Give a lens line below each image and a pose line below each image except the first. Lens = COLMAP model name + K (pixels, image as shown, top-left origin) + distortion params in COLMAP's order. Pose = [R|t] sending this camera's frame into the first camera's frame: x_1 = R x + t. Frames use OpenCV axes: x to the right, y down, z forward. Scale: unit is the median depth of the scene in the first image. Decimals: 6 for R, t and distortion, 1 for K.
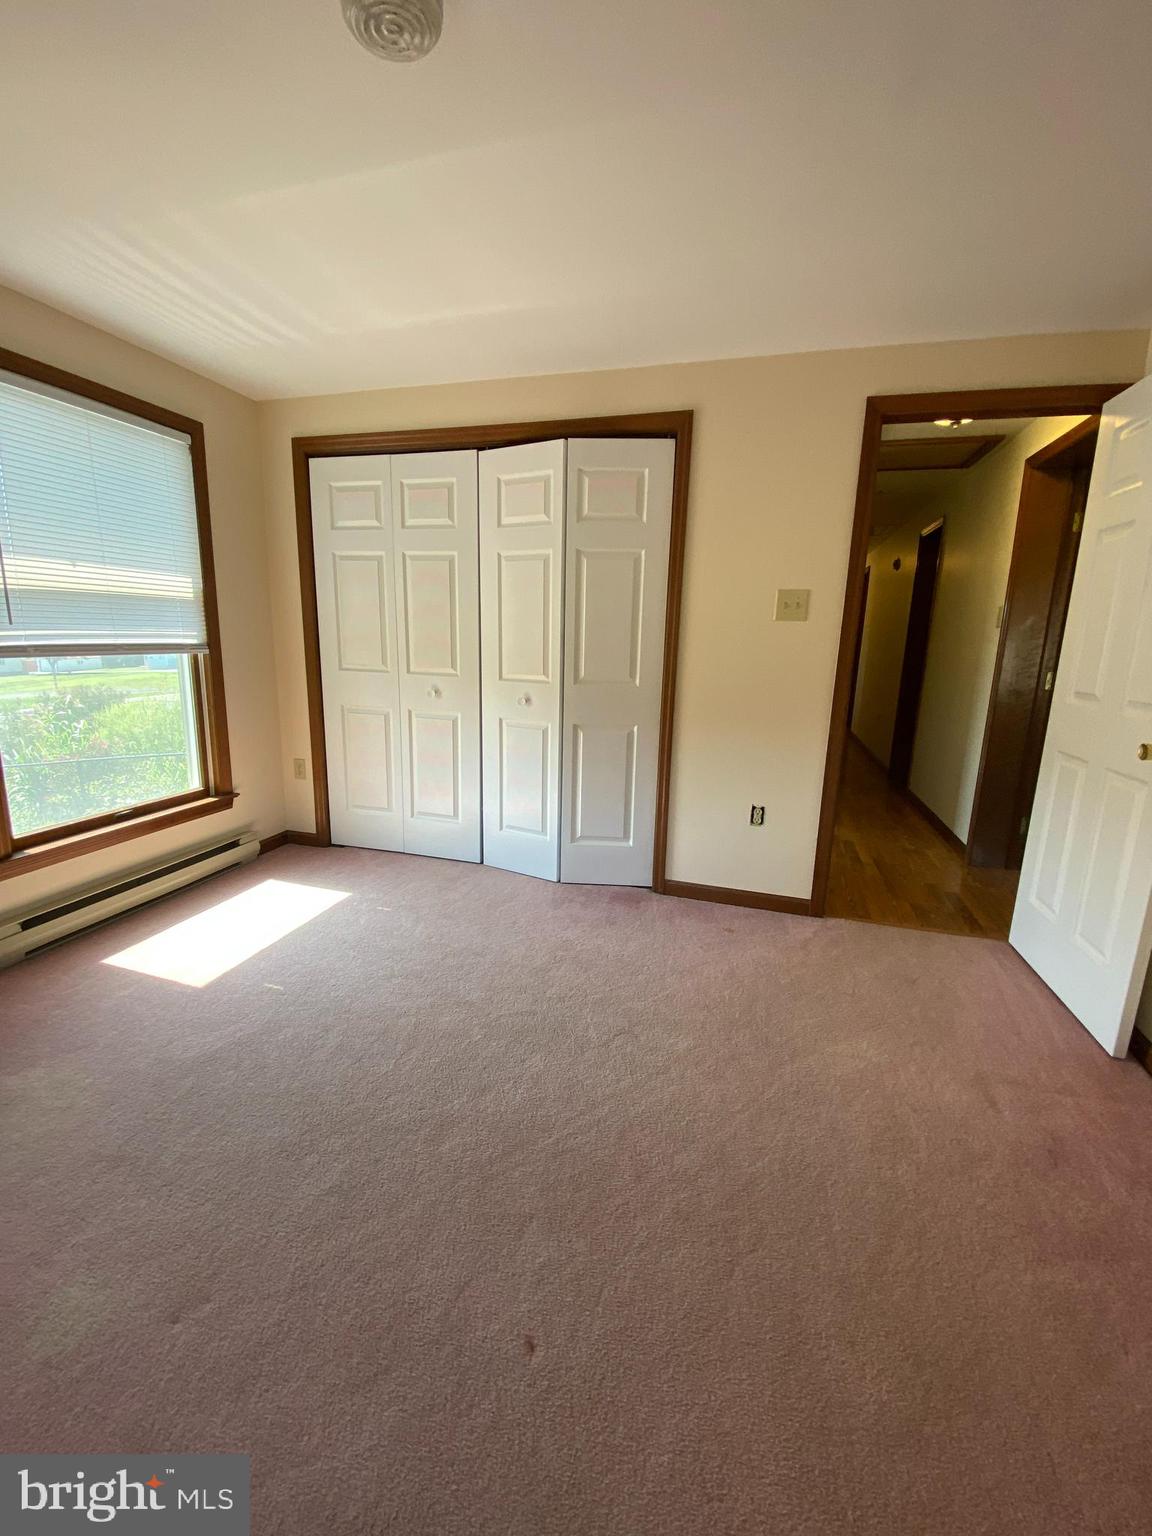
lens RADIAL K [[629.5, 0, 578.1], [0, 629.5, 770.7], [0, 0, 1]] dist [-0.000244, -0.002409]
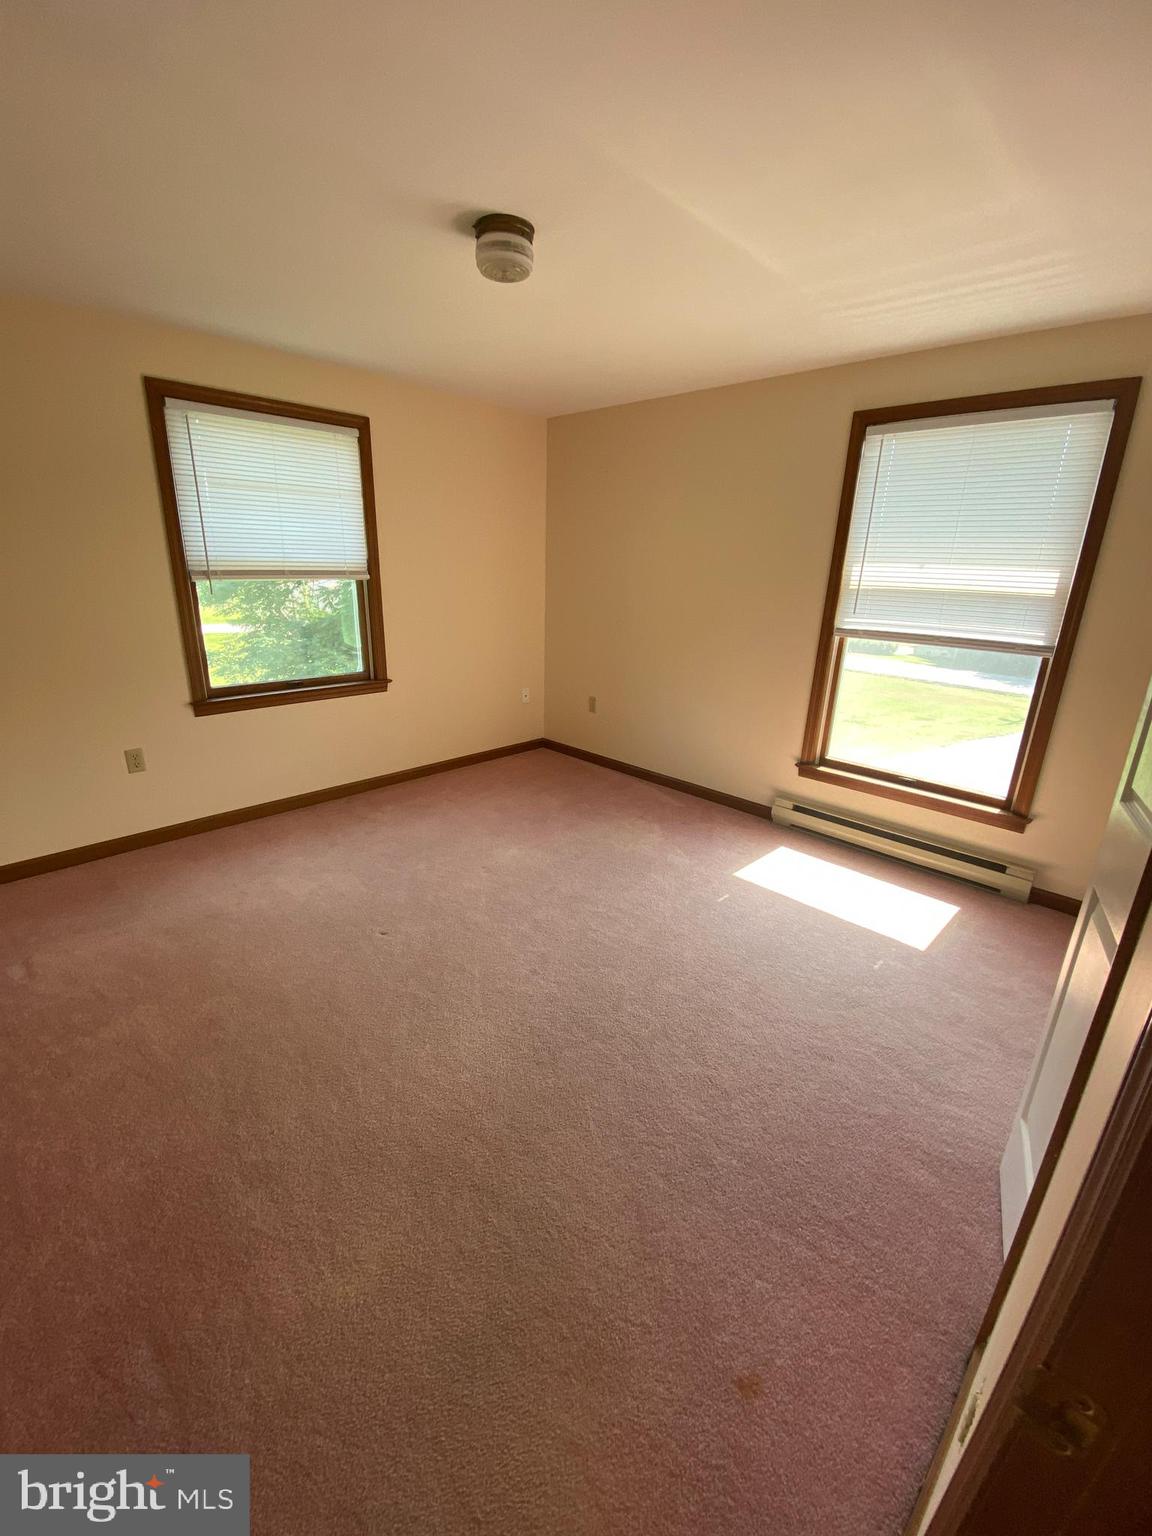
lens RADIAL K [[629.5, 0, 578.2], [0, 629.5, 769.5], [0, 0, 1]] dist [-0.000244, -0.002409]
pose [[-0.453248, 0.247527, -0.856328, 0.523480], [-0.230157, 0.895598, 0.380699, -0.241004], [0.861159, 0.369640, -0.348958, 0.836077]]
